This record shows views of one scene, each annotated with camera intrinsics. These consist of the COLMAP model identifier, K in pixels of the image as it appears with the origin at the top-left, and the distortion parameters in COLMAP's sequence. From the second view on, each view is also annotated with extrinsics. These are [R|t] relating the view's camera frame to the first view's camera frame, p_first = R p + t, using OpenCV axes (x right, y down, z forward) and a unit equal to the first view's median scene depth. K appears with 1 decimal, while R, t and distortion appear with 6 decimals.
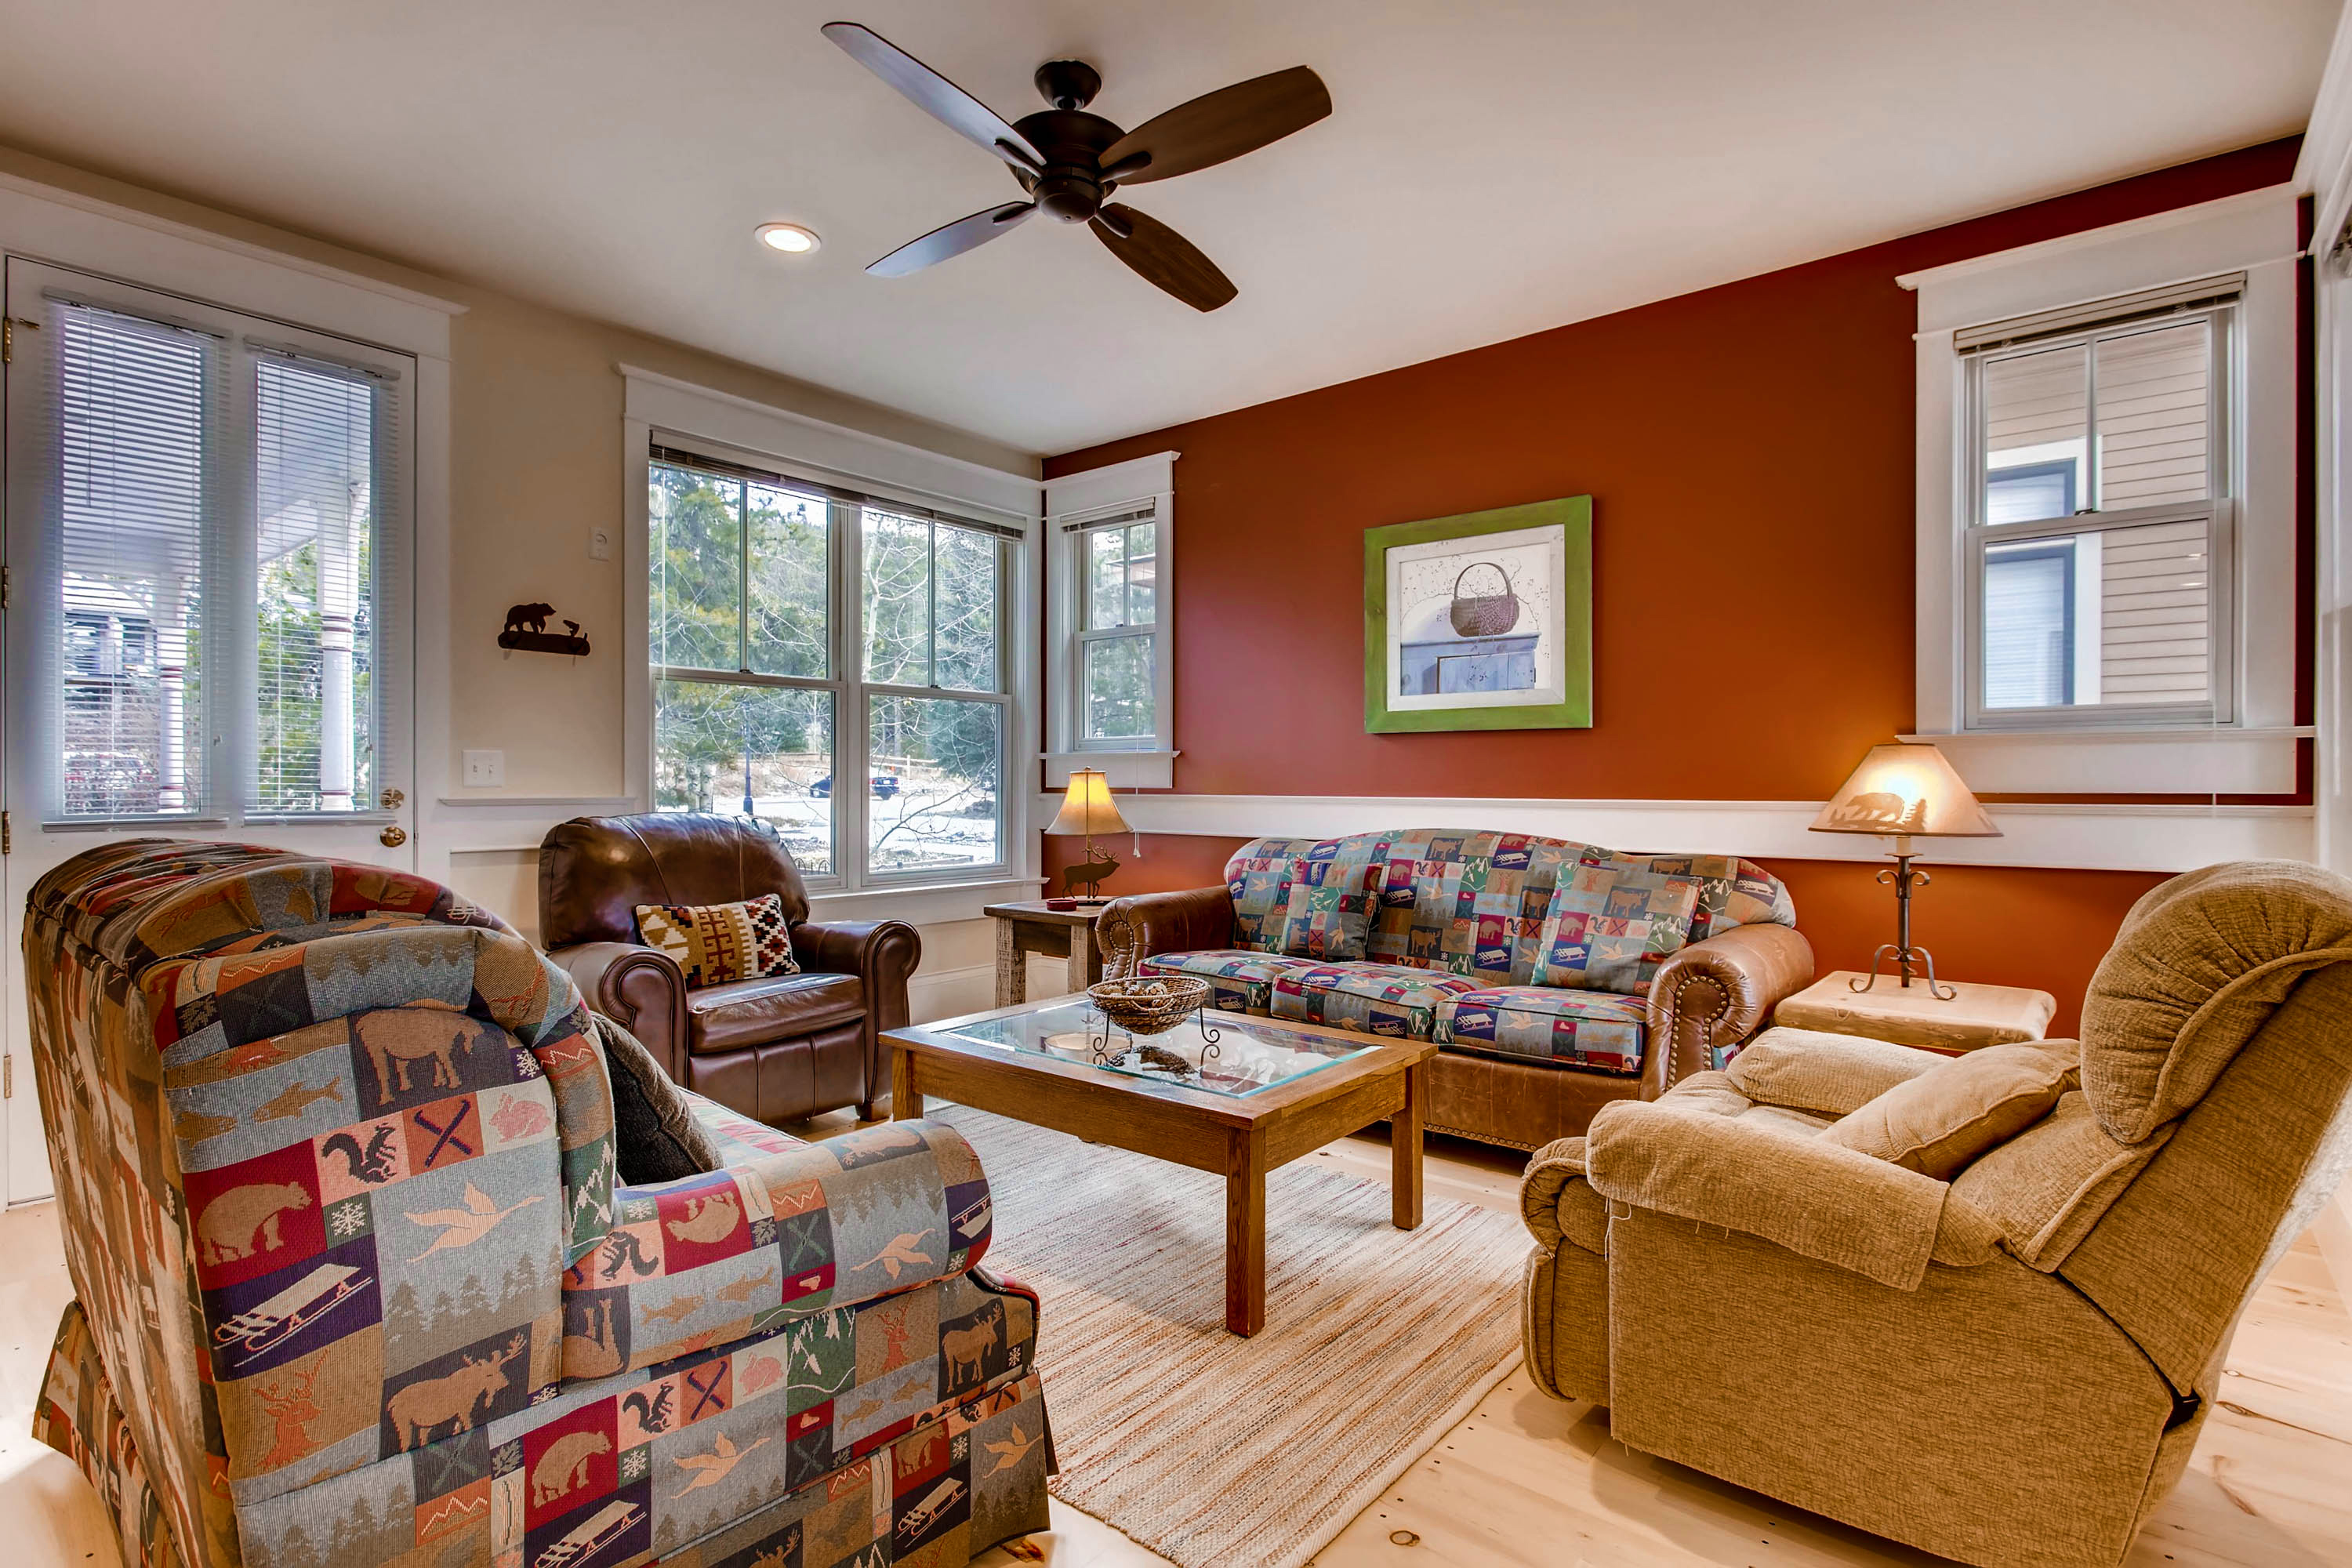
lens RADIAL K [[1150.4, 0, 1175.8], [0, 1150.4, 789.0], [0, 0, 1]] dist [-0.006468, 0.000889]
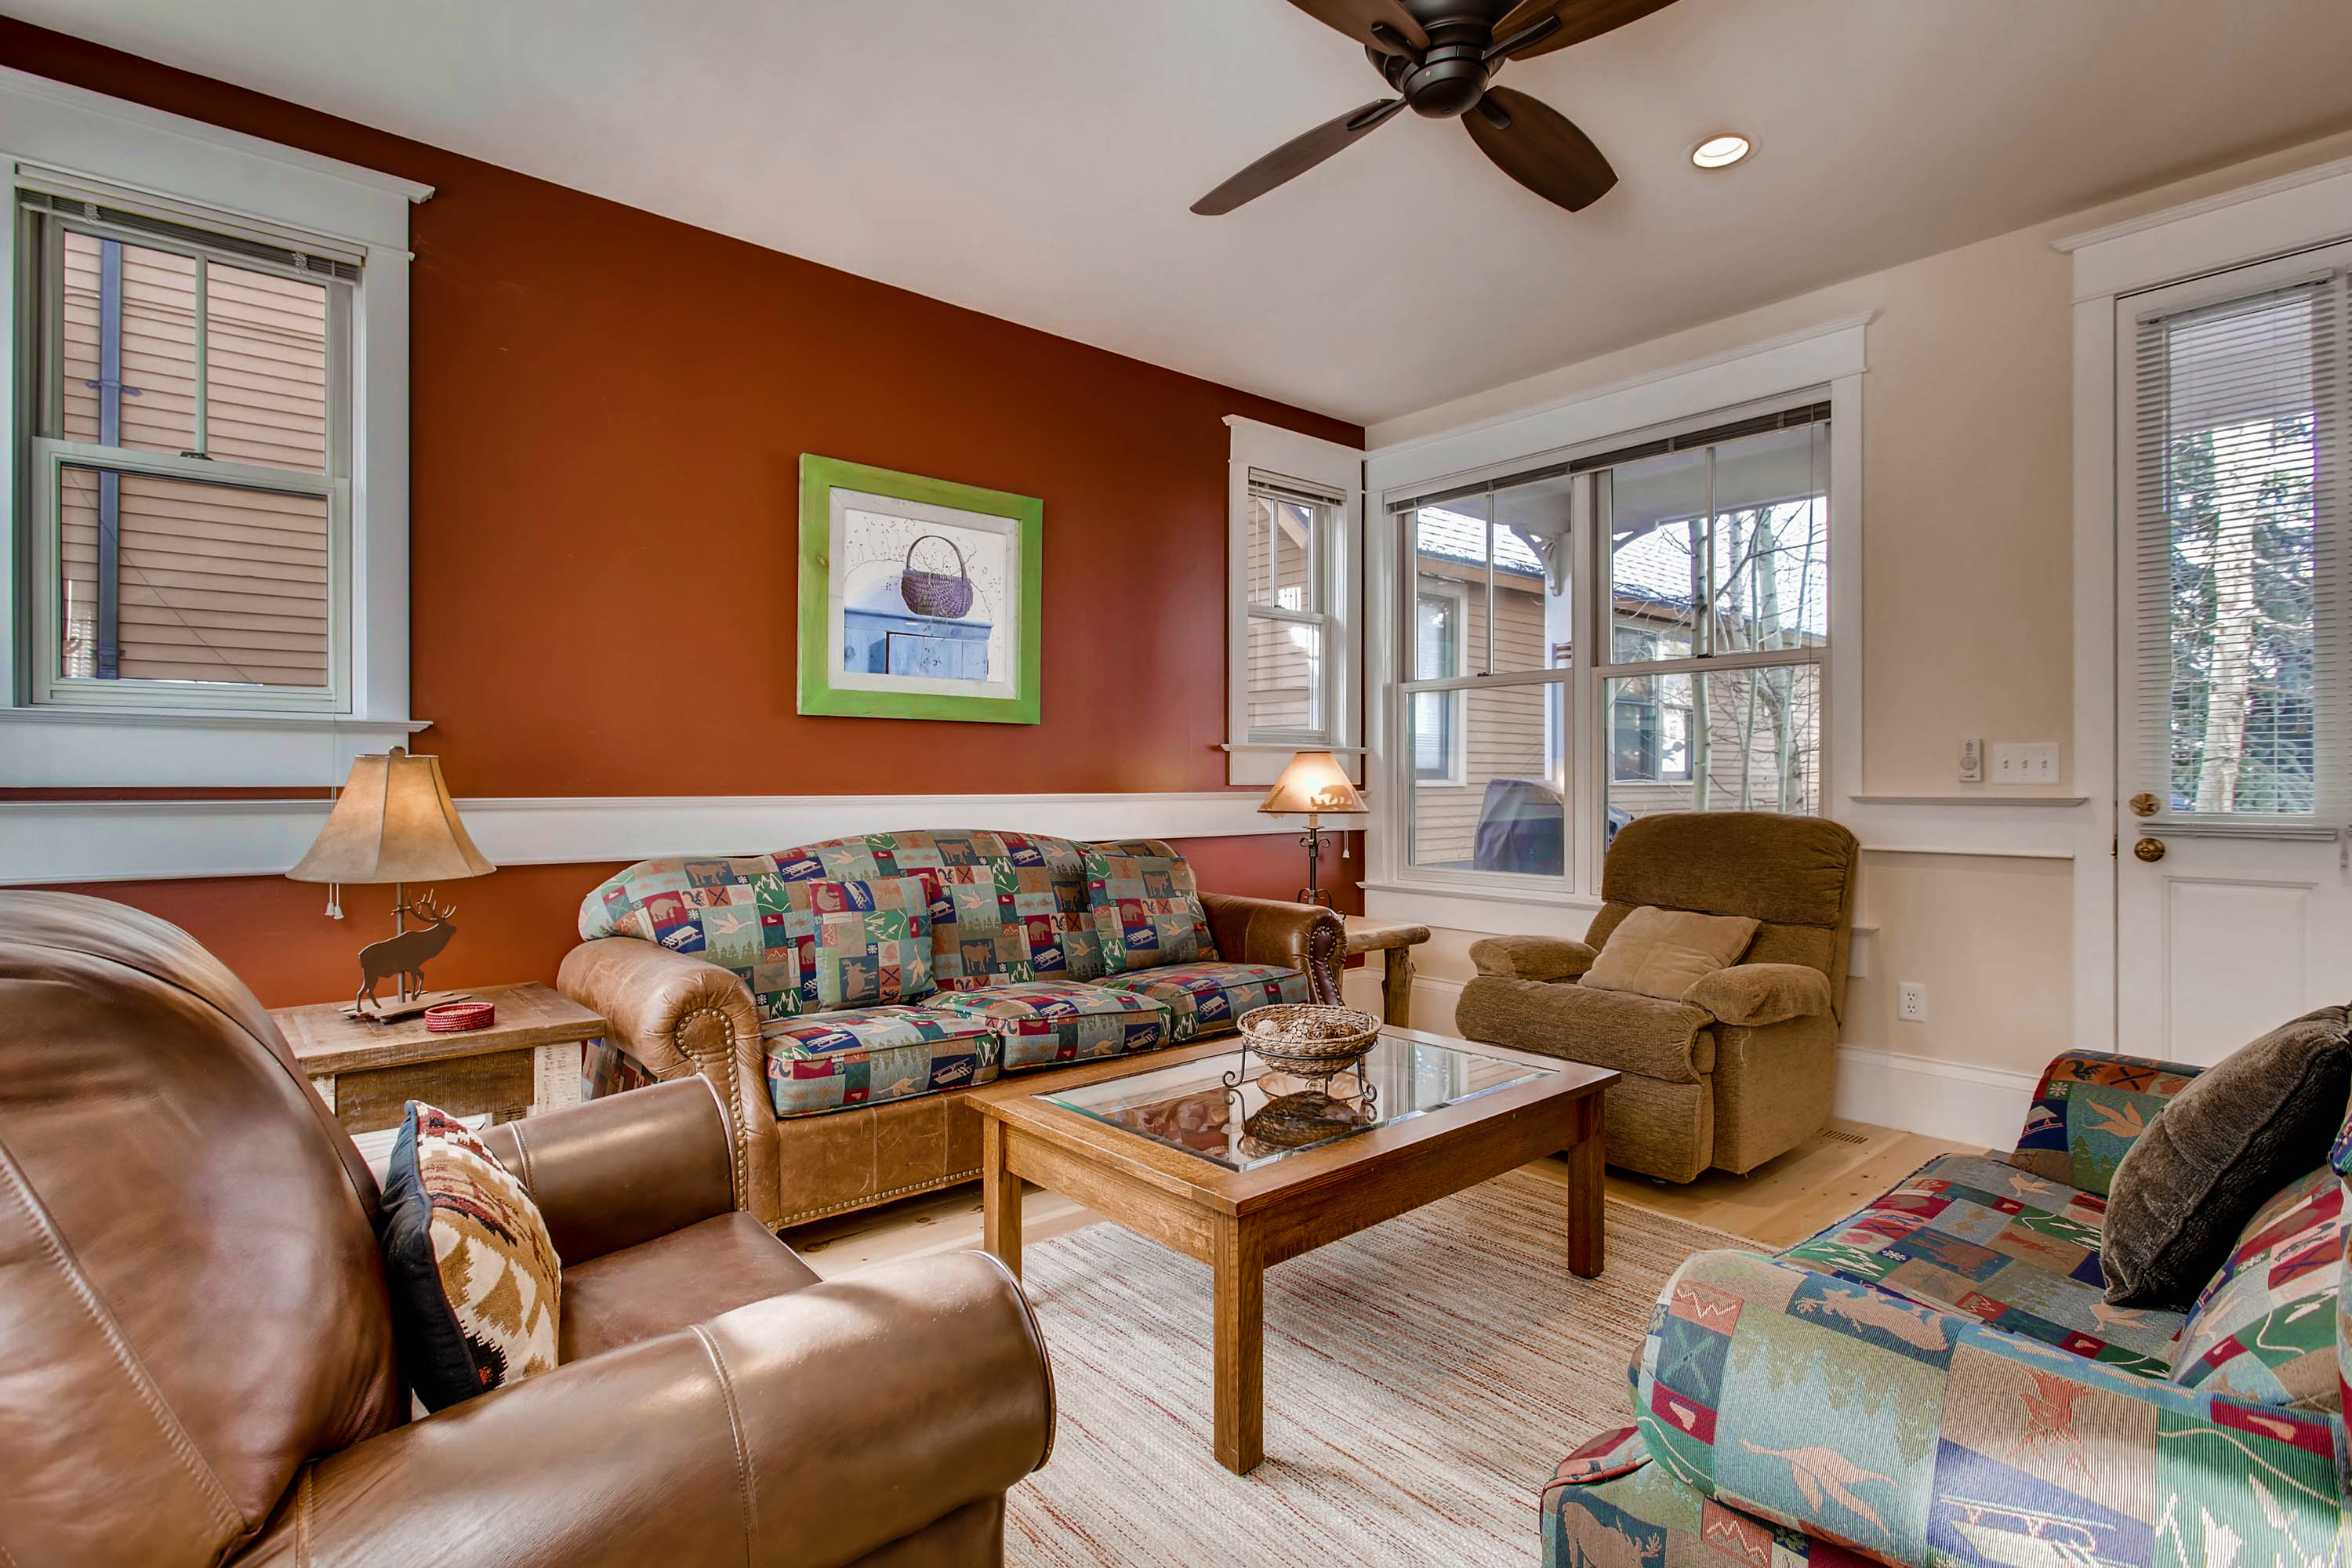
lens RADIAL K [[1150.4, 0, 1176.3], [0, 1150.4, 780.0], [0, 0, 1]] dist [-0.006468, 0.000889]
pose [[0.169485, 0.000010, 0.985533, -0.616956], [0.004661, 0.999989, -0.000812, -0.002165], [-0.985522, 0.004732, 0.169483, 0.679099]]
